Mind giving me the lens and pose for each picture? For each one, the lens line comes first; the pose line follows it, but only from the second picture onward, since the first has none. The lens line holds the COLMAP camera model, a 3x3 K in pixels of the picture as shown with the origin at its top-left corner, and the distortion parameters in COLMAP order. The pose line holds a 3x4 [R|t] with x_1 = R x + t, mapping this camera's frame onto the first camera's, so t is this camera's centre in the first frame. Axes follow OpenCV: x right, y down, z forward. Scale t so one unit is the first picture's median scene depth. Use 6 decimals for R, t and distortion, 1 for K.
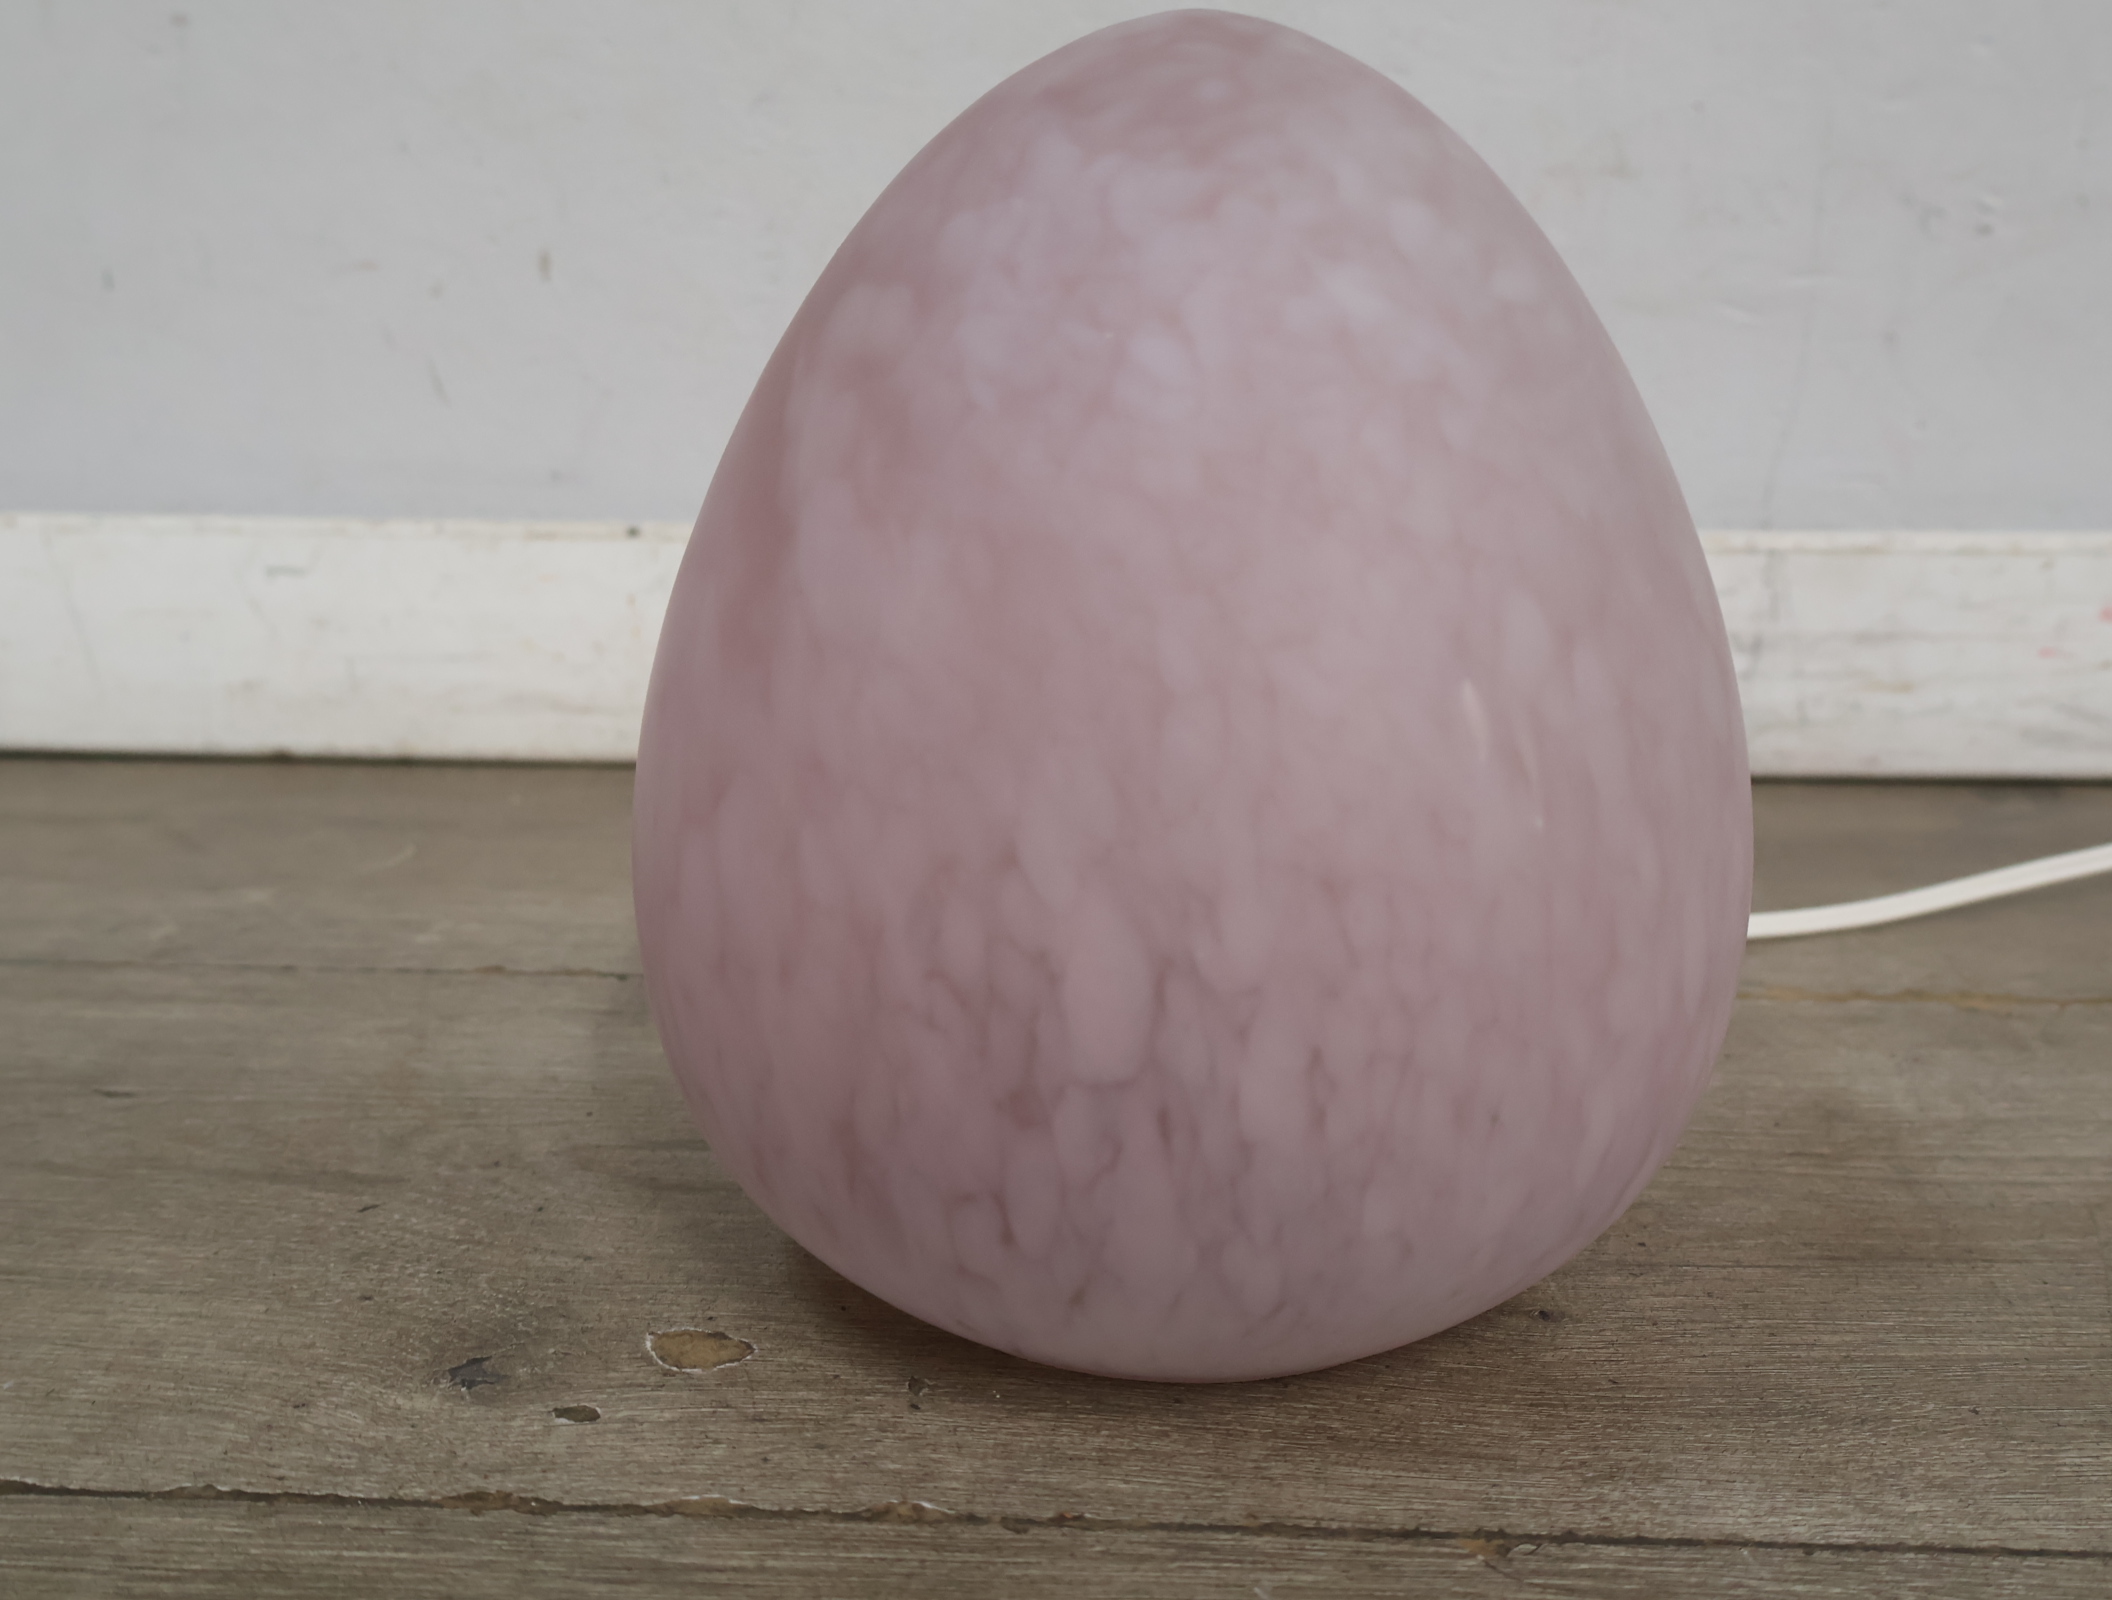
lens RADIAL K [[2219.0, 0, 1054.6], [0, 2219.0, 798.6], [0, 0, 1]] dist [0.006474, 0.013672]
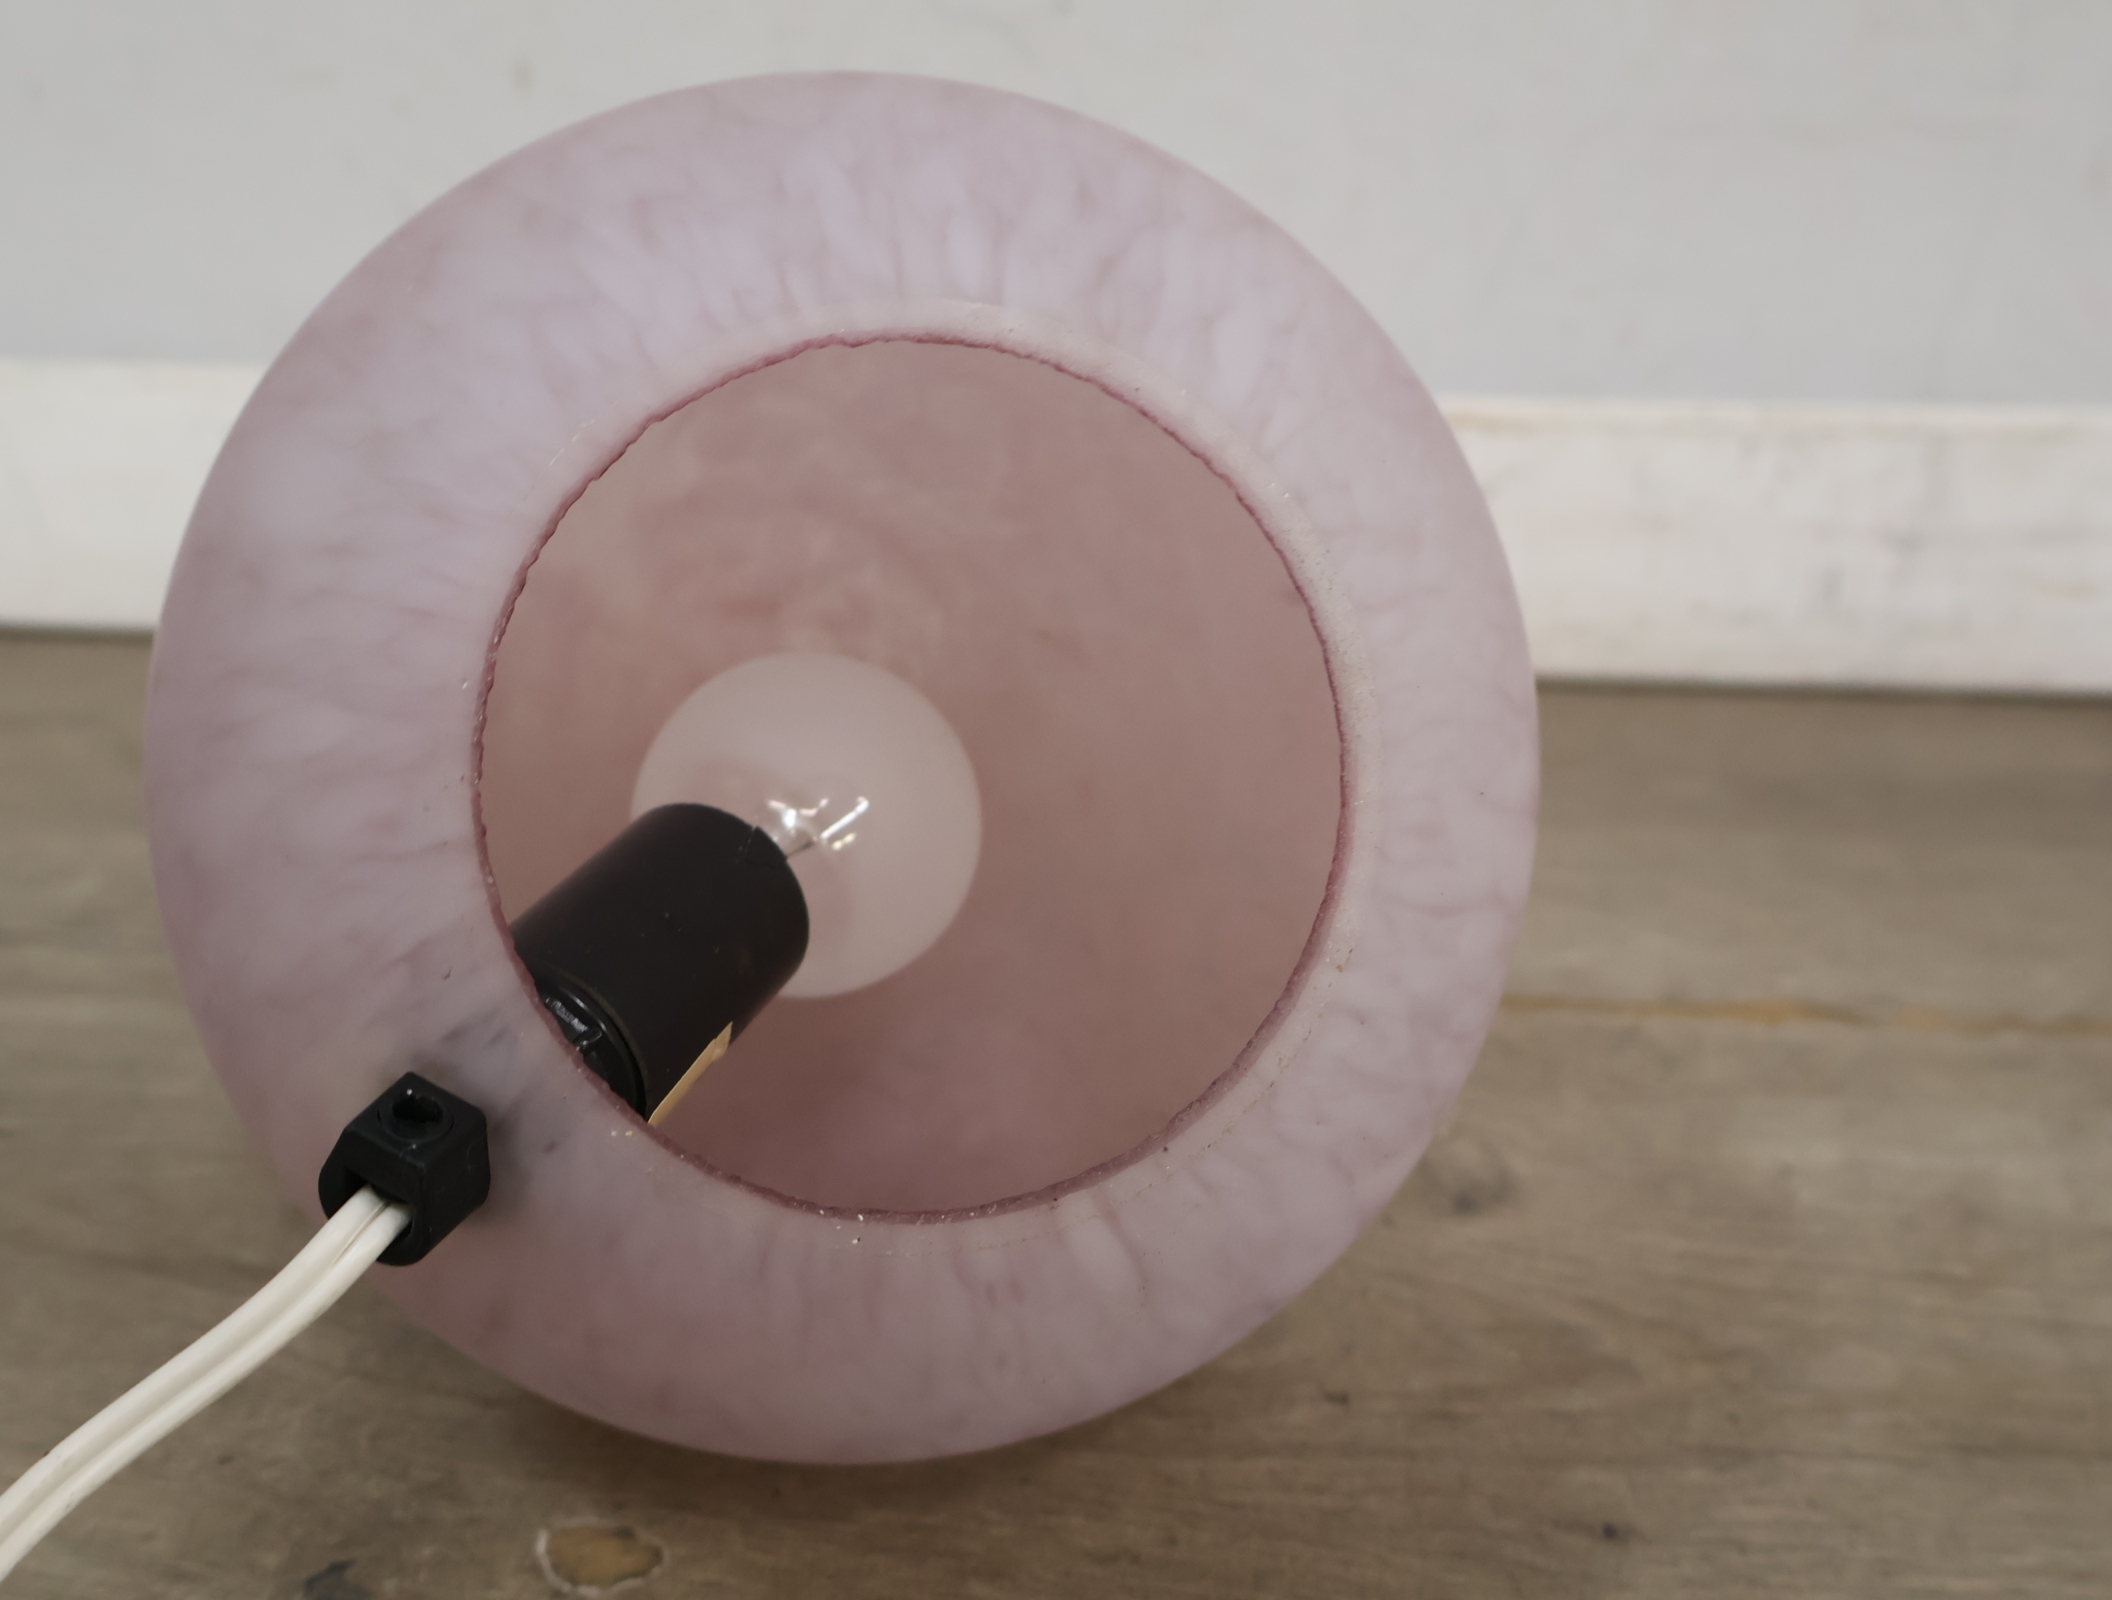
lens RADIAL K [[2221.8, 0, 1056.0], [0, 2221.8, 800.0], [0, 0, 1]] dist [0.013149, 0.011498]
pose [[0.998670, 0.018139, -0.048265, 0.052802], [-0.011427, 0.990660, 0.135875, -0.164626], [0.050279, -0.135142, 0.989550, 0.216728]]
